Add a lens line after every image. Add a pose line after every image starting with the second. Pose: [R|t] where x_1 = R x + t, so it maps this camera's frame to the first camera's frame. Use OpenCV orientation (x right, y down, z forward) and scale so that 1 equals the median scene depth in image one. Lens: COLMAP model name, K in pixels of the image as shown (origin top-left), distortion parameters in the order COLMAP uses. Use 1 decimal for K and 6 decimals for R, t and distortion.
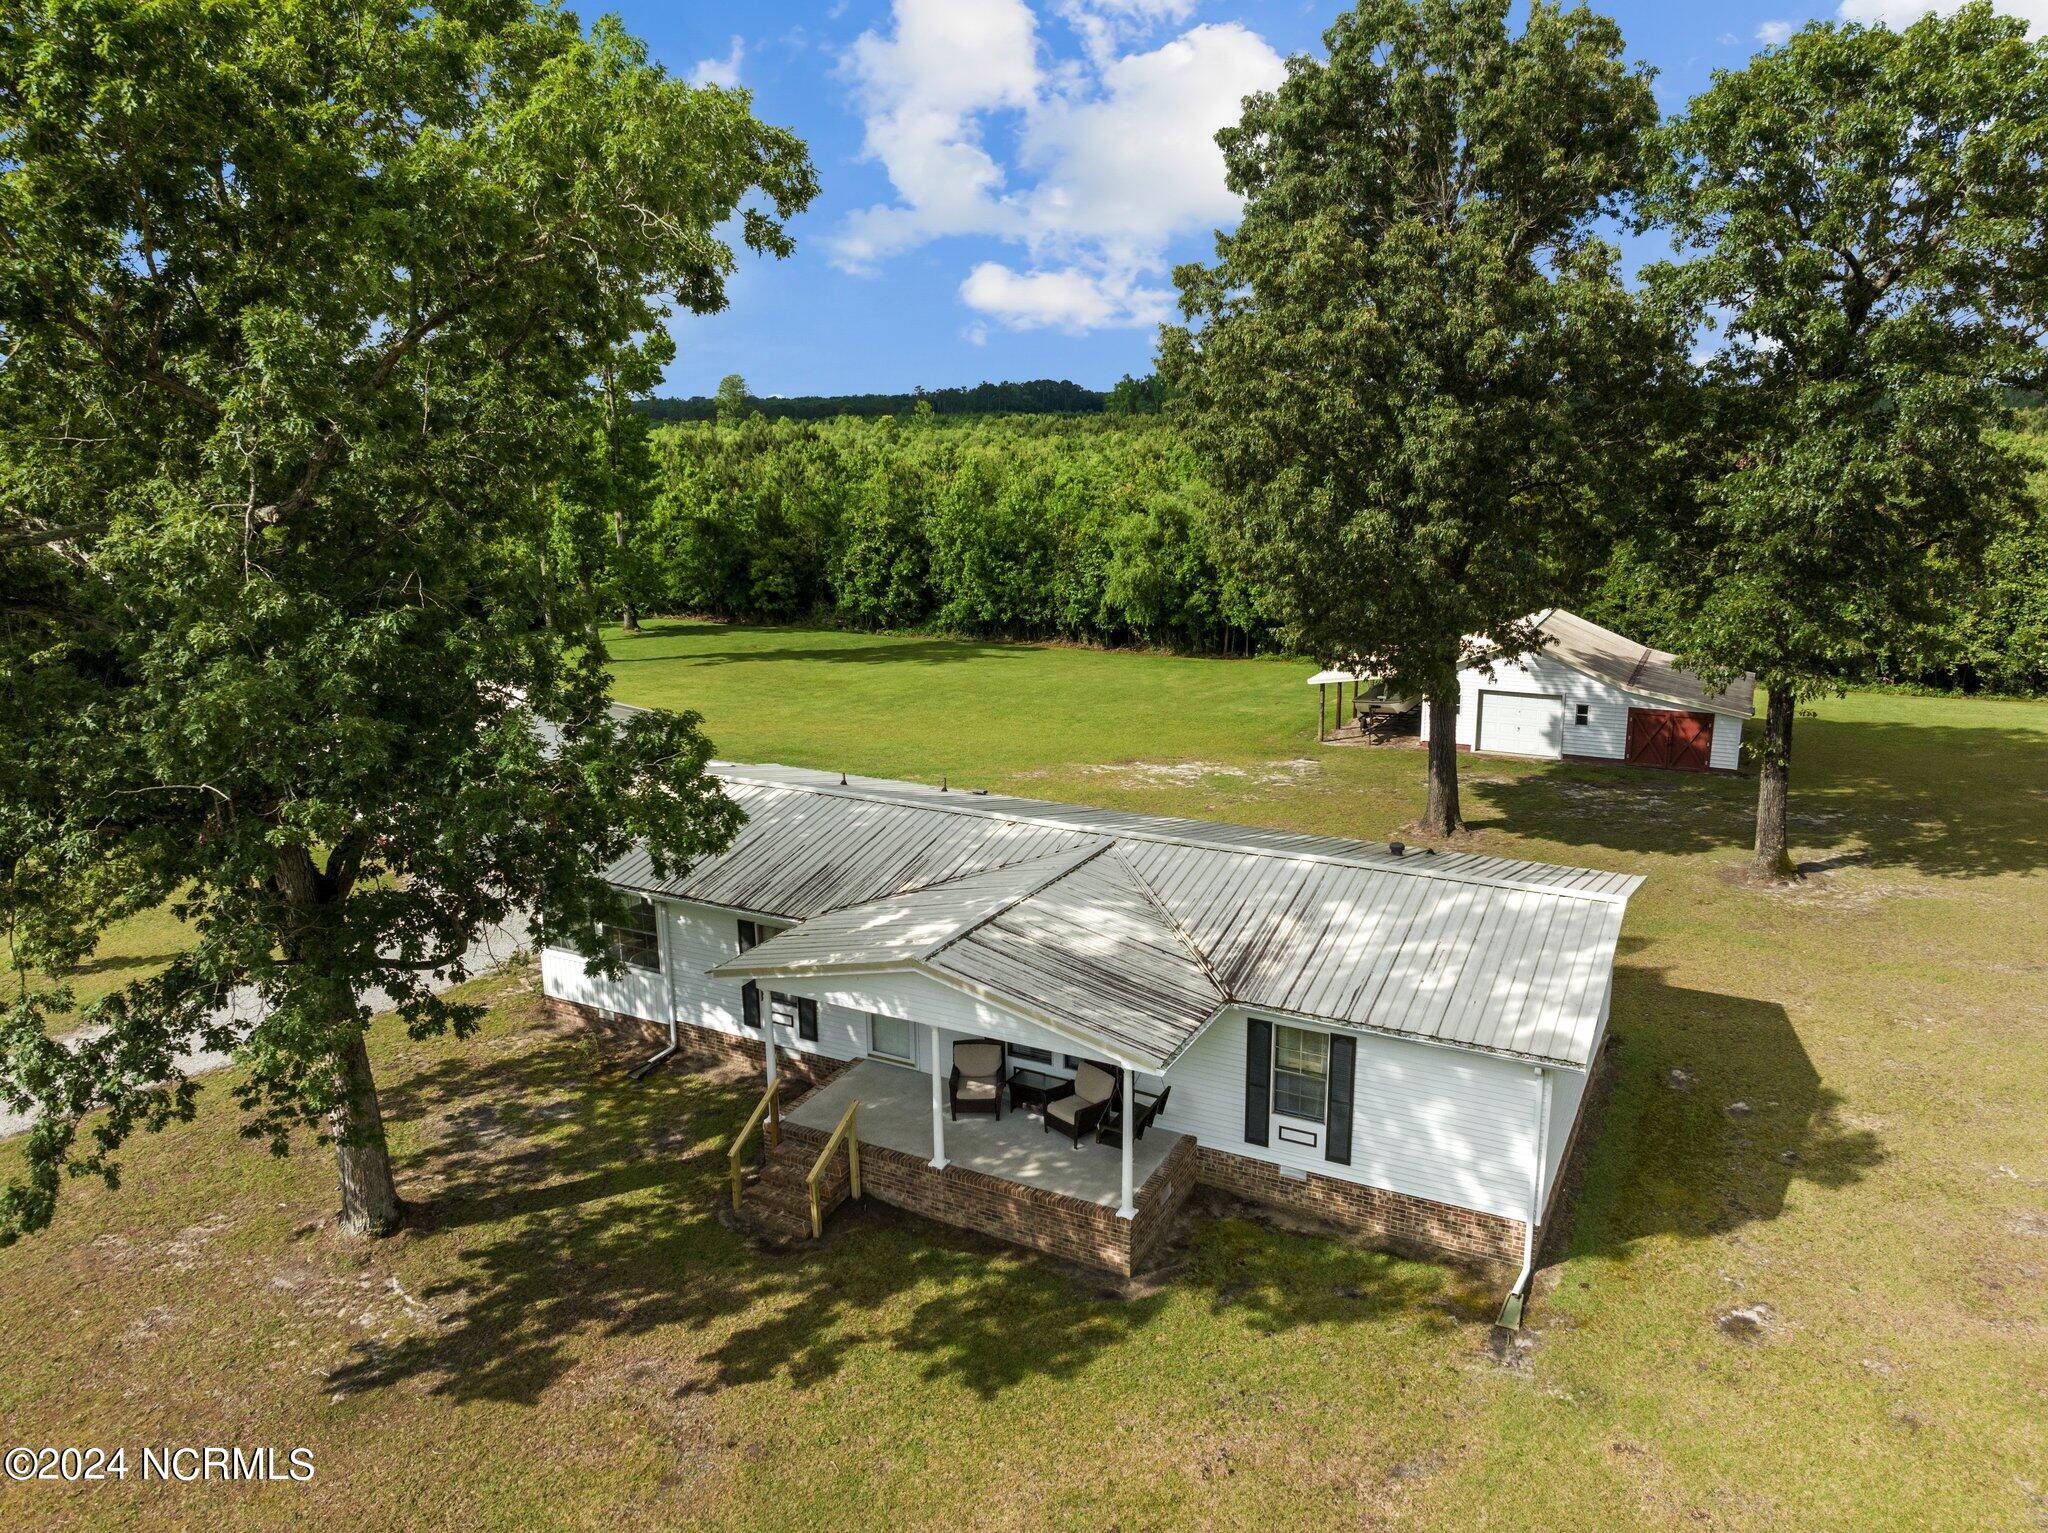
lens RADIAL K [[1442.7, 0, 1024.0], [0, 1442.7, 766.5], [0, 0, 1]] dist [-0.064106, 0.002264]
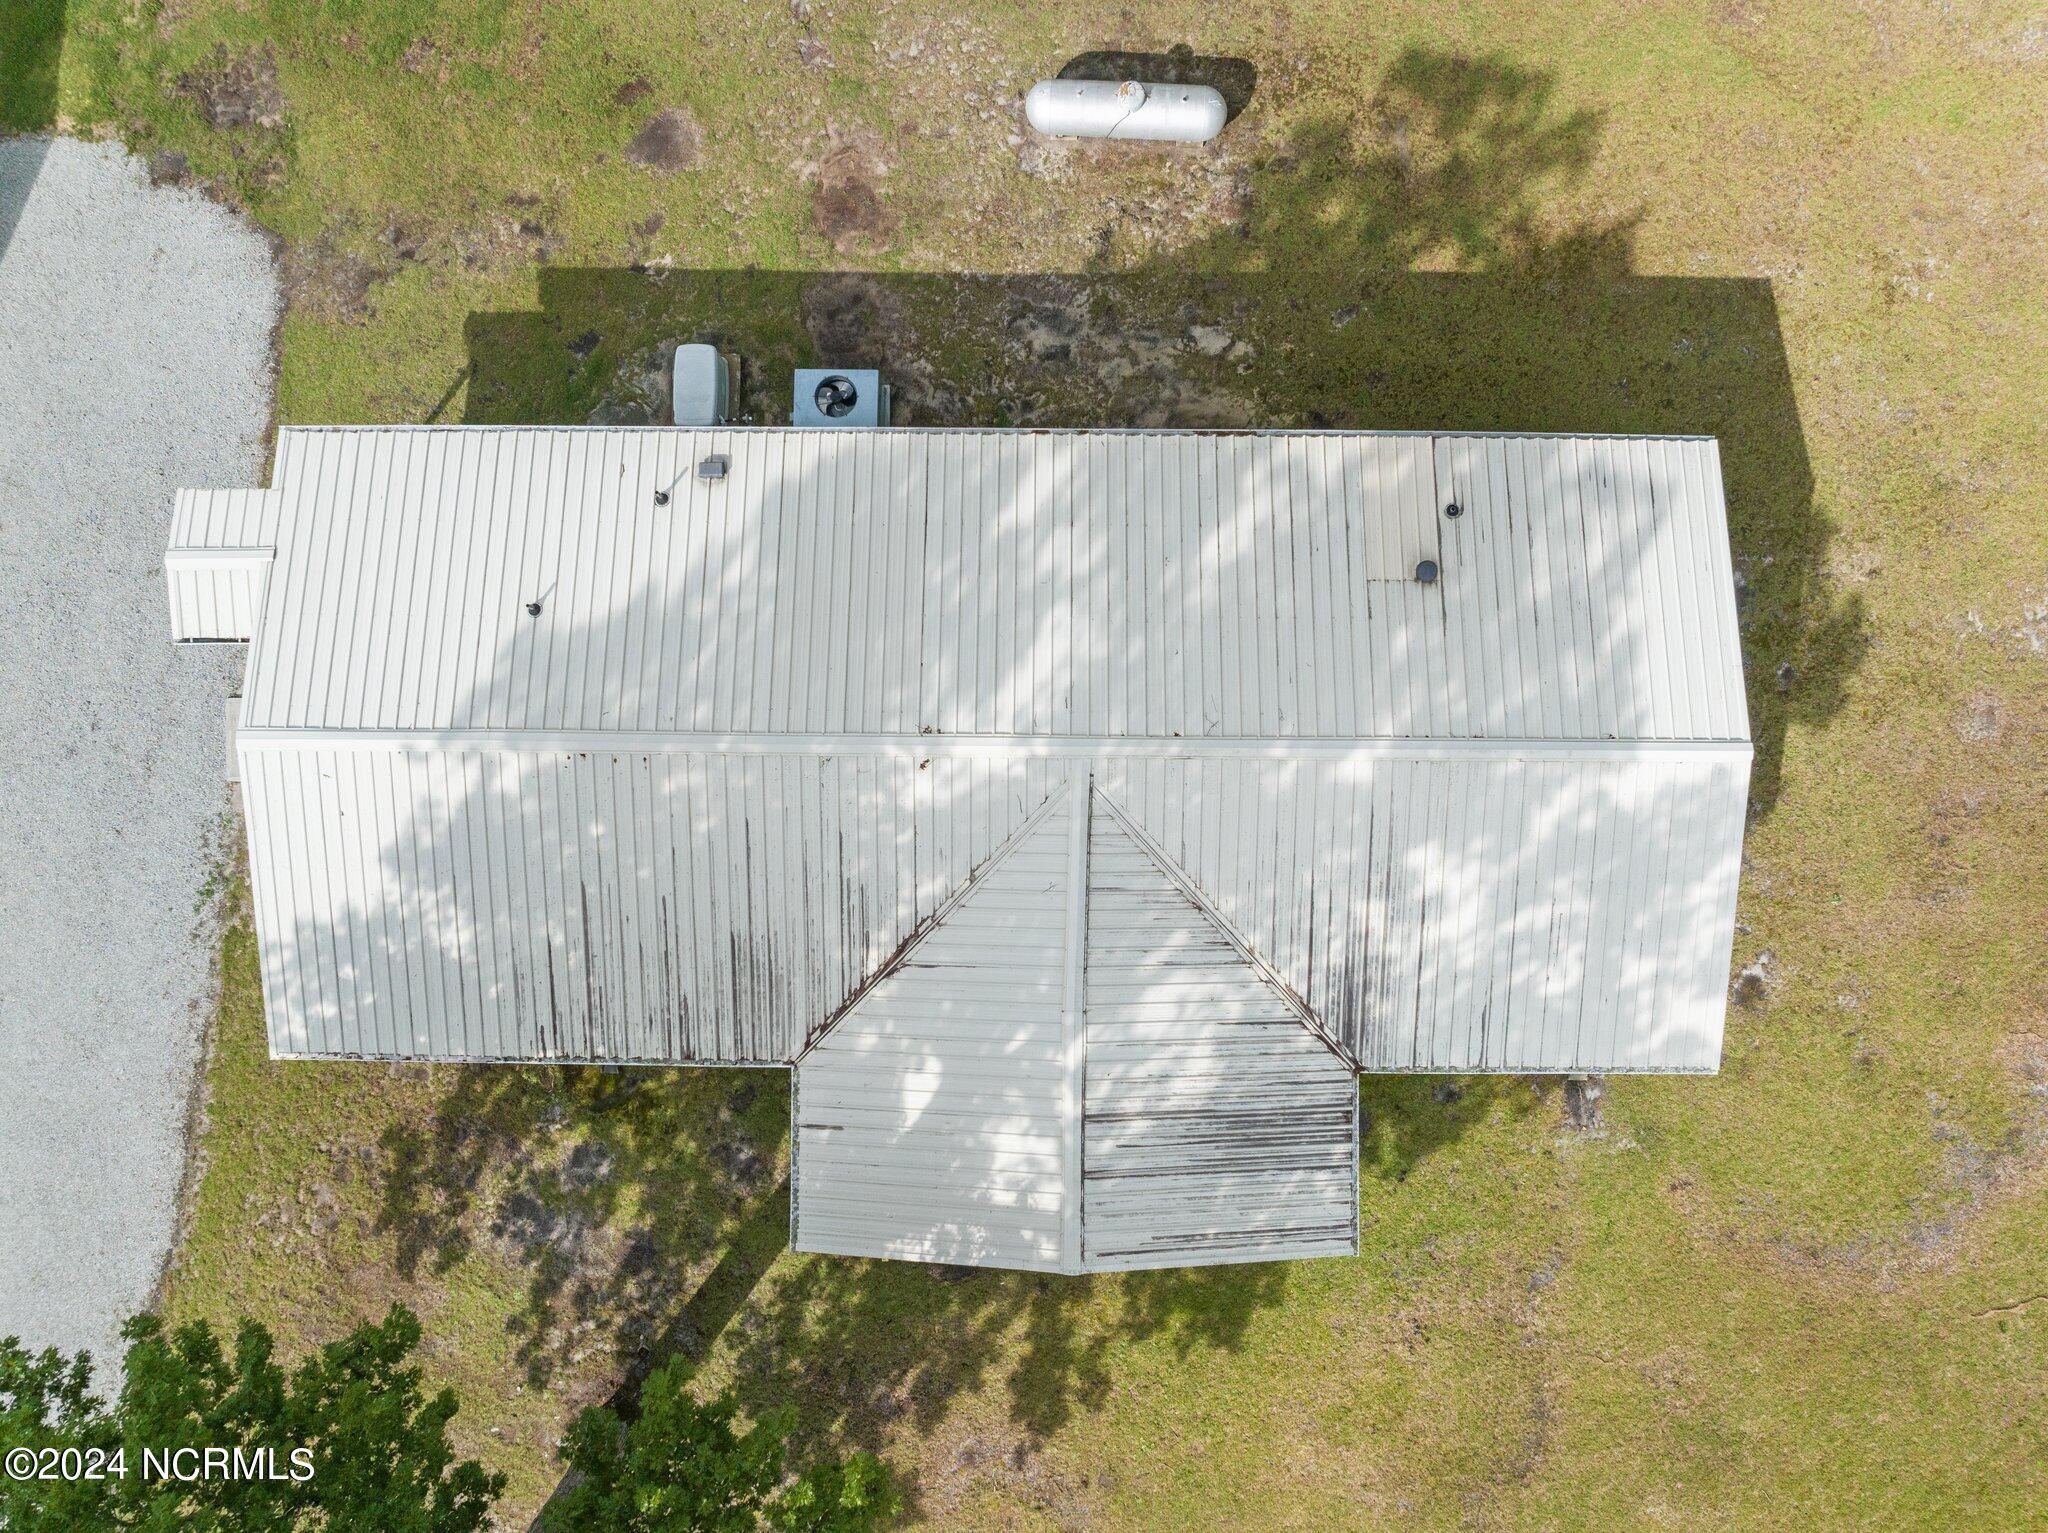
lens RADIAL K [[1430.4, 0, 1024.0], [0, 1430.4, 766.5], [0, 0, 1]] dist [-0.064222, -0.000954]
pose [[0.884474, -0.466496, 0.009283, 0.034369], [0.110671, 0.229076, 0.967097, -0.751282], [-0.453274, -0.854345, 0.254239, 0.979052]]
